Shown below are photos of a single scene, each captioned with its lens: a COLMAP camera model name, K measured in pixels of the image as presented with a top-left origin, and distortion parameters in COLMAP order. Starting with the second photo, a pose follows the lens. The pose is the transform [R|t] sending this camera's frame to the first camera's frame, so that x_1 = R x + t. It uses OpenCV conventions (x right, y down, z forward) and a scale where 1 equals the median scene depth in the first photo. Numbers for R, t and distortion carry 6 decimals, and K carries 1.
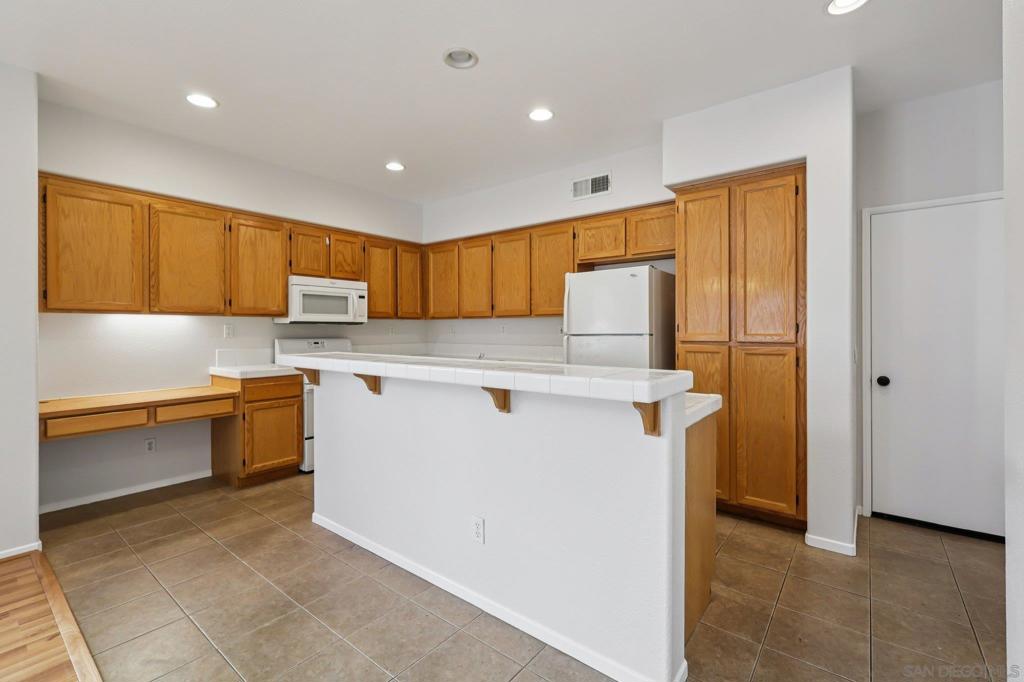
lens RADIAL K [[449.2, 0, 514.1], [0, 449.2, 328.6], [0, 0, 1]] dist [0.000865, 0.000142]
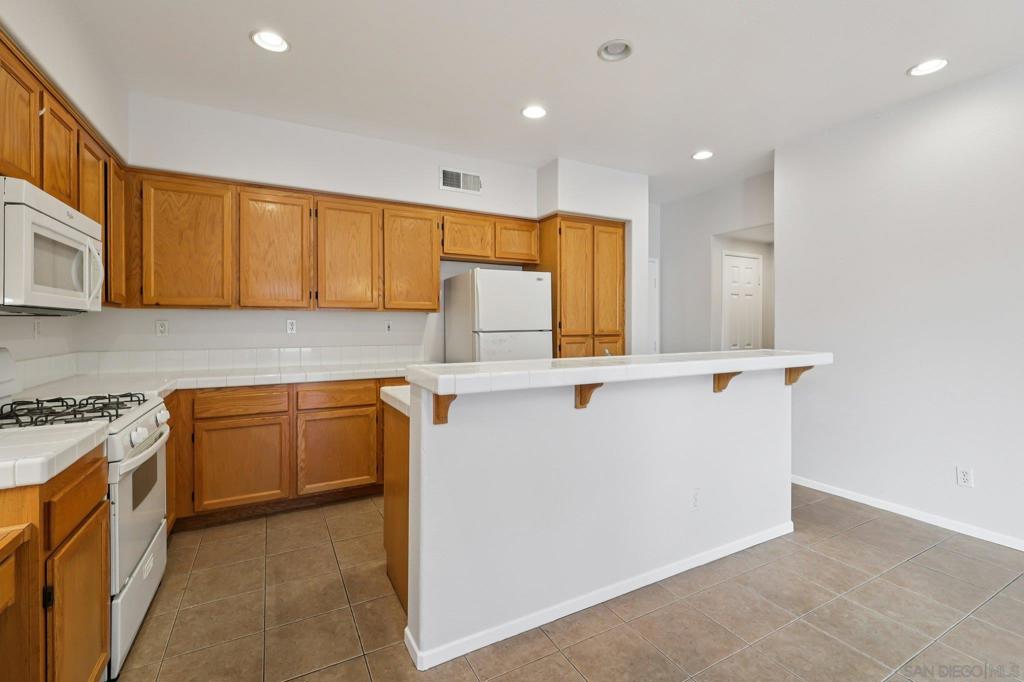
lens RADIAL K [[449.9, 0, 510.7], [0, 449.9, 325.8], [0, 0, 1]] dist [0.001431, 0.000146]
pose [[0.395719, -0.000910, 0.918371, -0.710412], [0.001046, 0.999999, 0.000540, 0.000902], [-0.918371, 0.000747, 0.395720, 0.524359]]
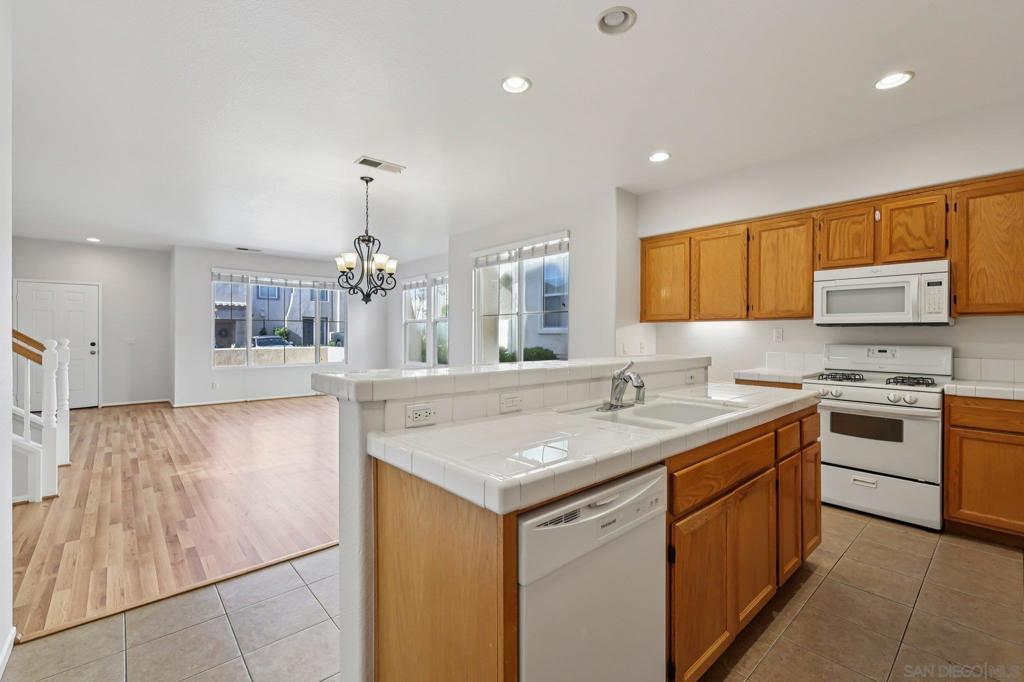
lens RADIAL K [[445.5, 0, 510.9], [0, 445.5, 331.2], [0, 0, 1]] dist [0.002882, 0.000284]
pose [[-0.179746, -0.004470, -0.983703, 0.494839], [-0.001305, 0.999990, -0.004305, 0.003072], [0.983712, 0.000510, -0.179750, 0.612729]]
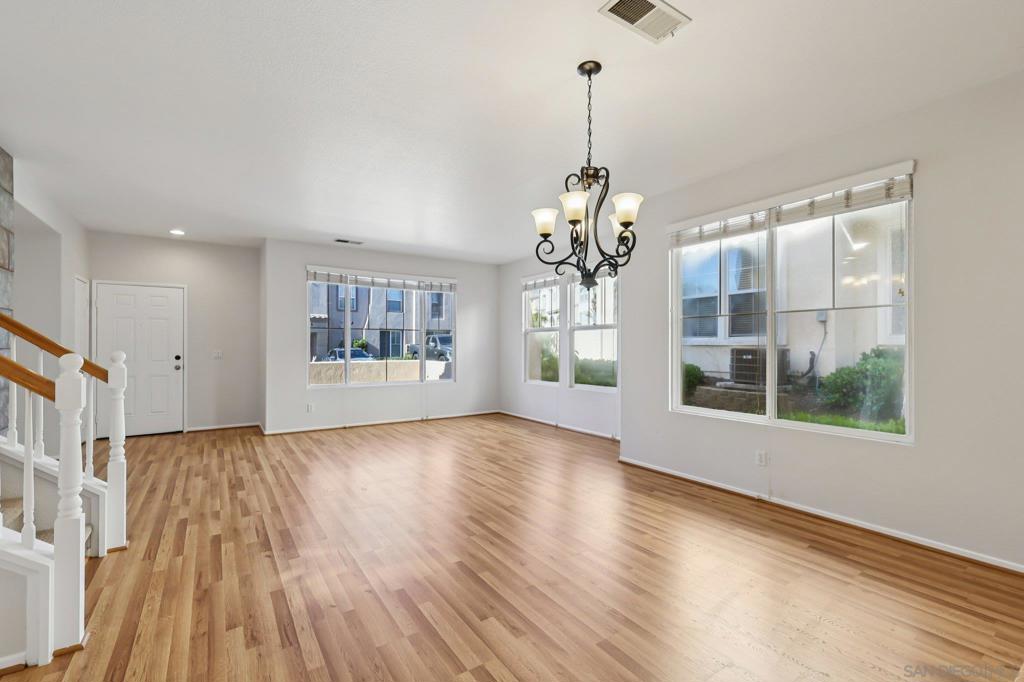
lens RADIAL K [[447.6, 0, 509.3], [0, 447.6, 341.0], [0, 0, 1]] dist [0.001585, 0.000095]
pose [[-0.311842, -0.009146, -0.950090, 0.091626], [-0.000337, 0.999955, -0.009516, 0.007781], [0.950134, -0.002648, -0.311831, 0.143661]]
